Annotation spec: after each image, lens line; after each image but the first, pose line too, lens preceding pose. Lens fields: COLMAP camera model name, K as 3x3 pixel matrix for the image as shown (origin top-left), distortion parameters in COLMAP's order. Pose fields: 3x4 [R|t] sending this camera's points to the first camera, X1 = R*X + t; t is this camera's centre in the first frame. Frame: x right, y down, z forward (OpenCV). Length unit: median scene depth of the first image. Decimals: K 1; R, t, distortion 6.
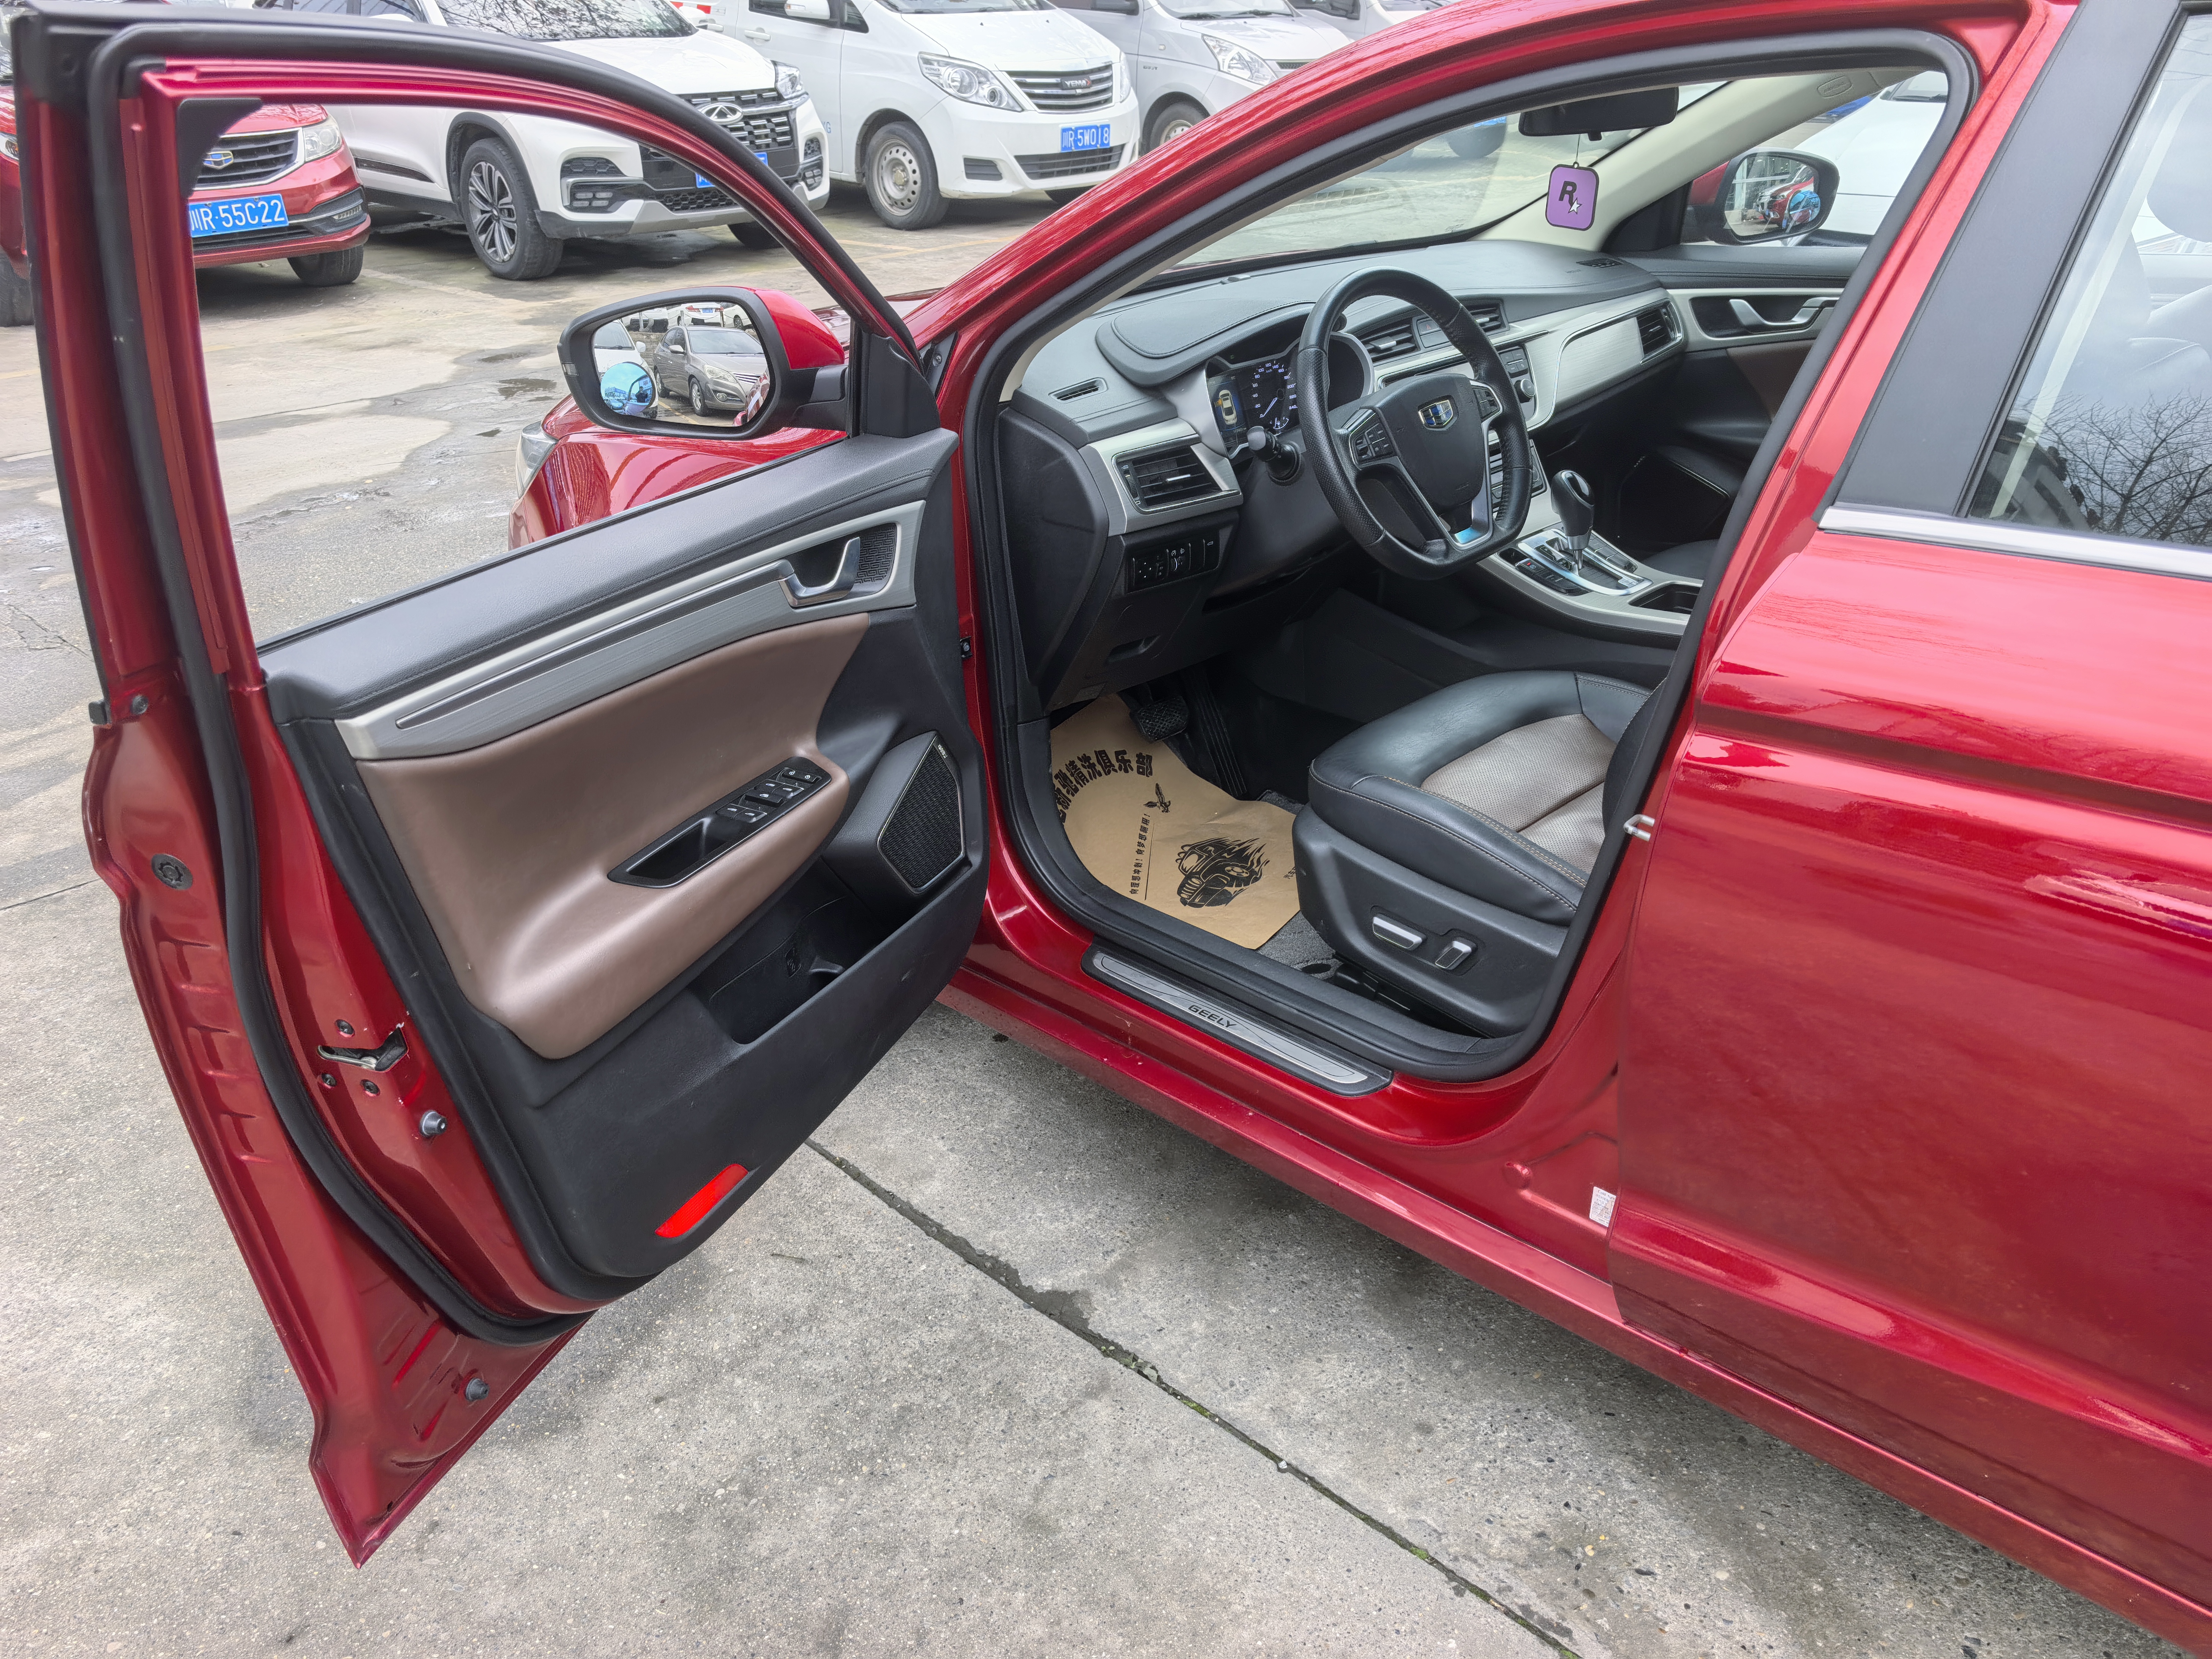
lens RADIAL K [[1741.6, 0, 1100.9], [0, 1741.6, 809.8], [0, 0, 1]] dist [0.024984, -0.033763]
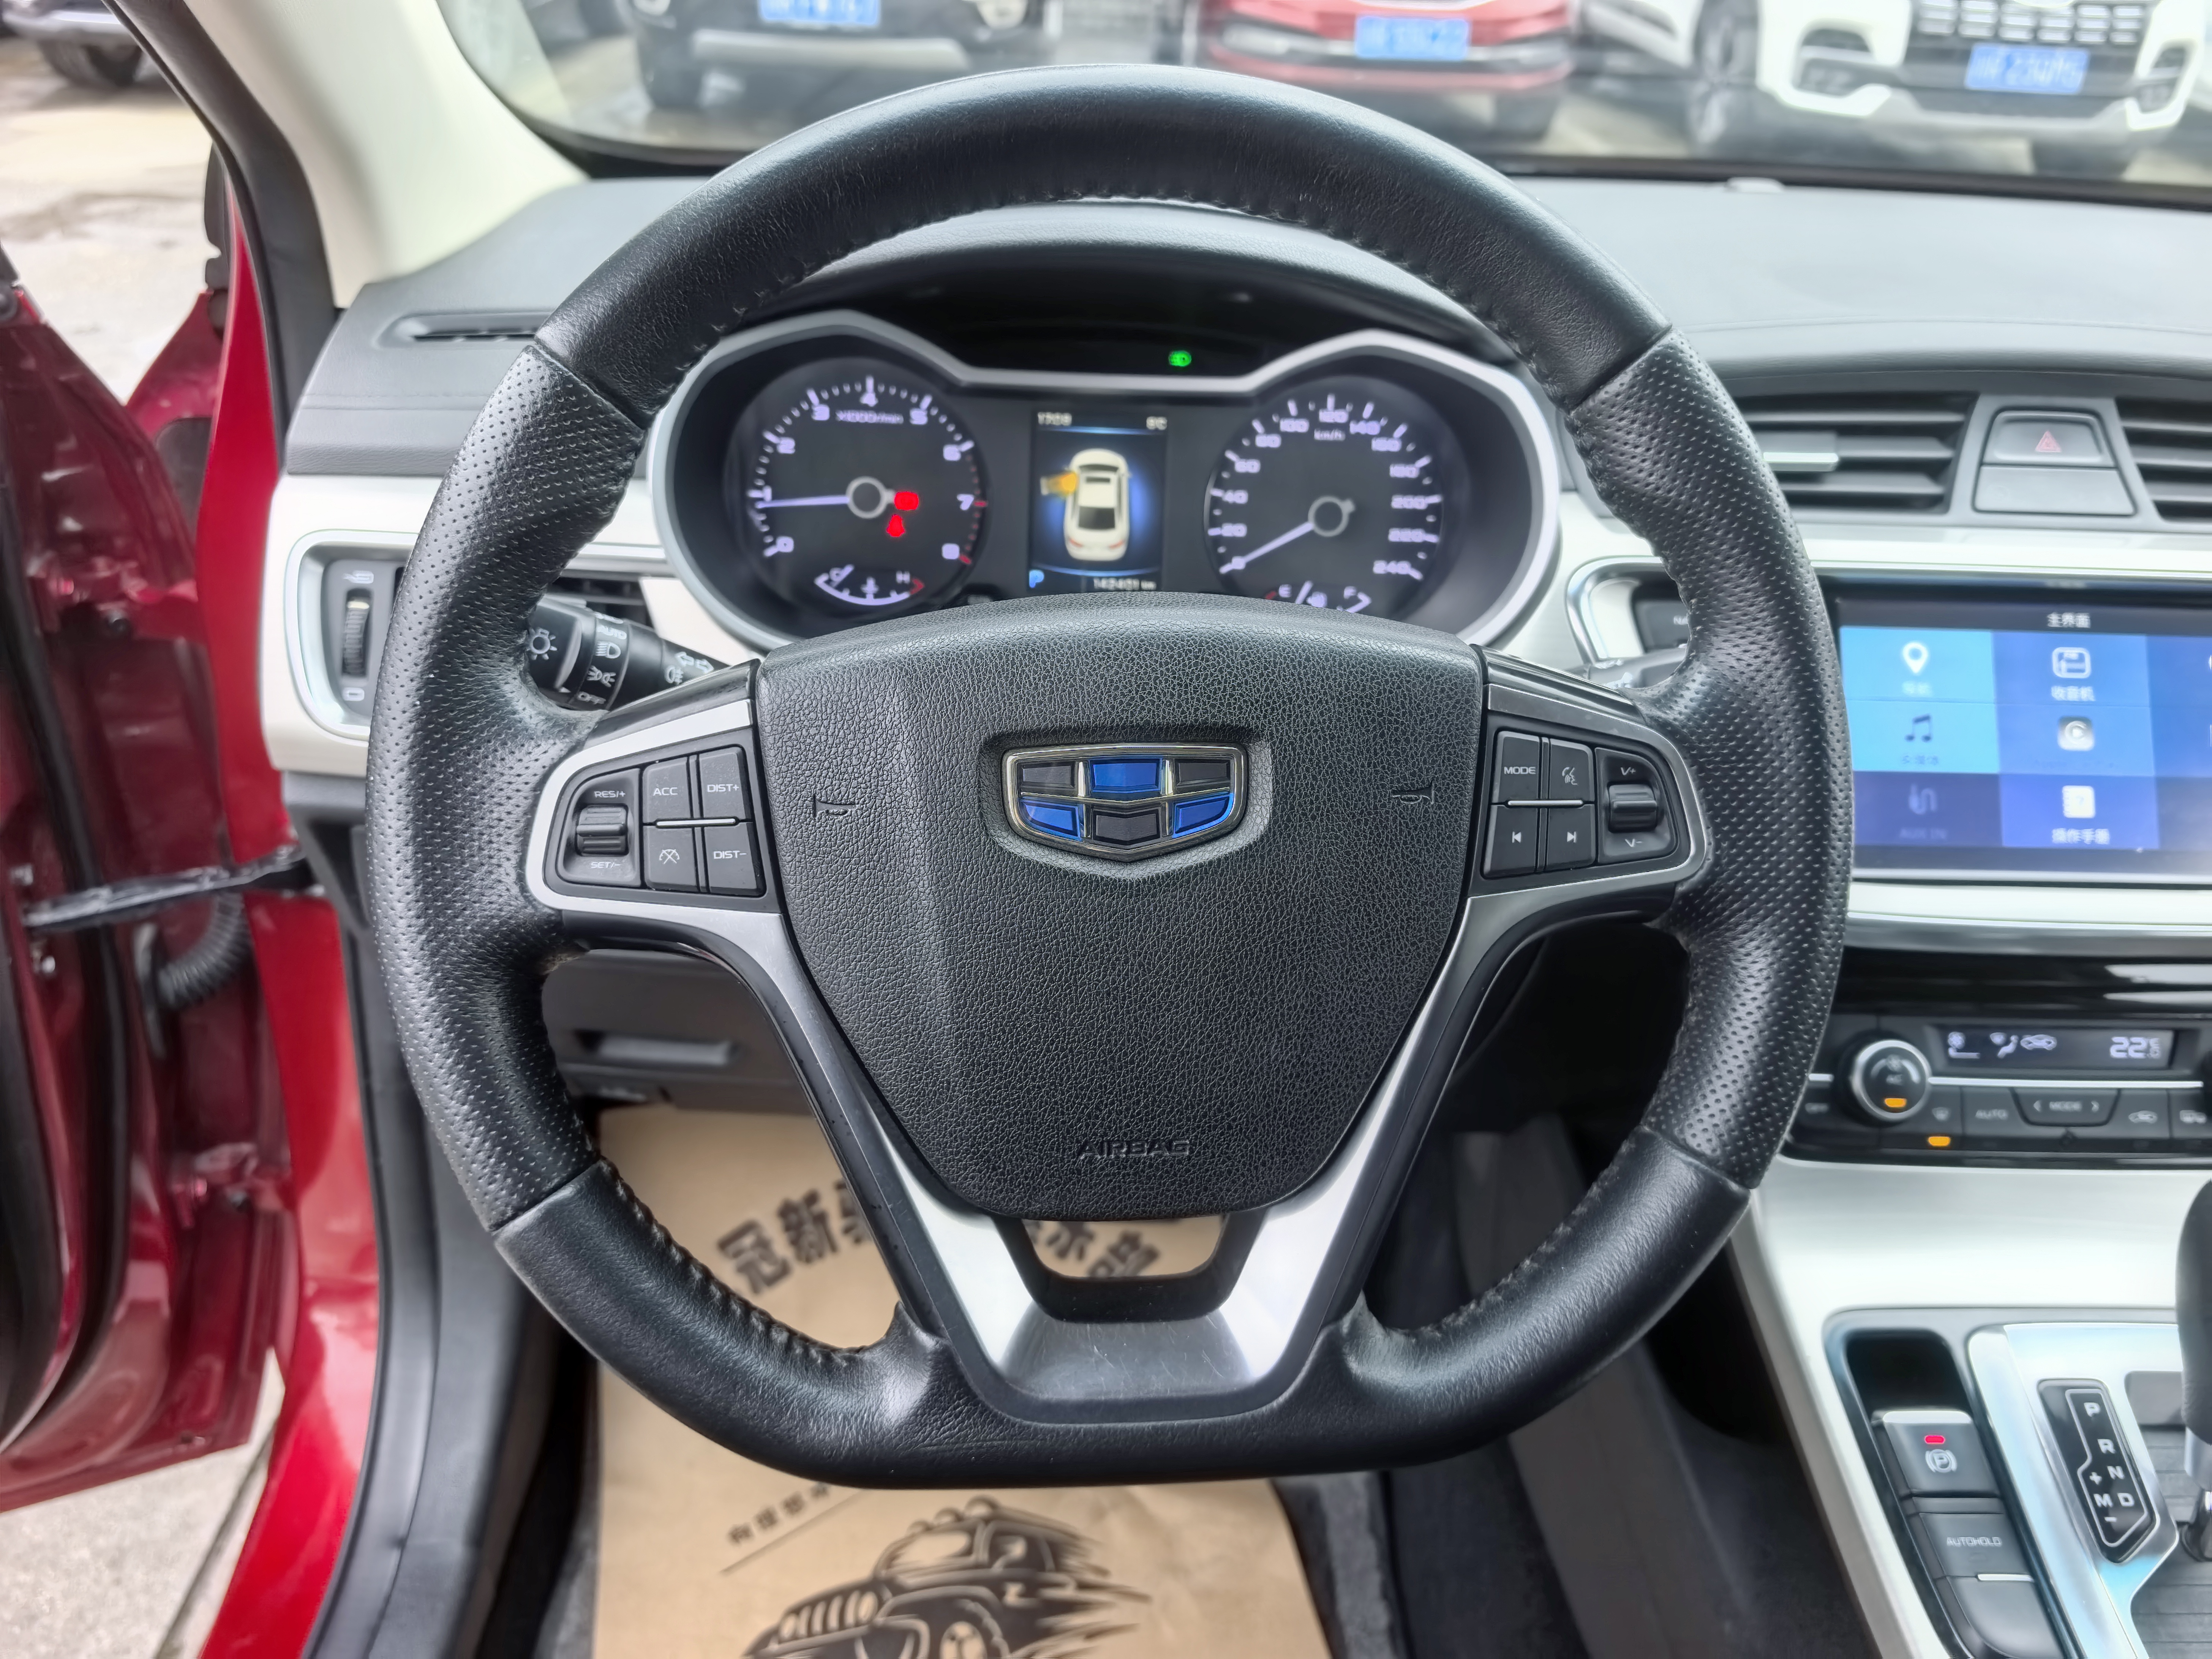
lens RADIAL K [[1741.6, 0, 1133.5], [0, 1741.6, 851.0], [0, 0, 1]] dist [0.024984, -0.033763]
pose [[0.725328, 0.388082, -0.568588, 0.228056], [-0.349538, 0.919178, 0.181479, -0.187723], [0.593062, 0.067111, 0.802355, 0.605820]]
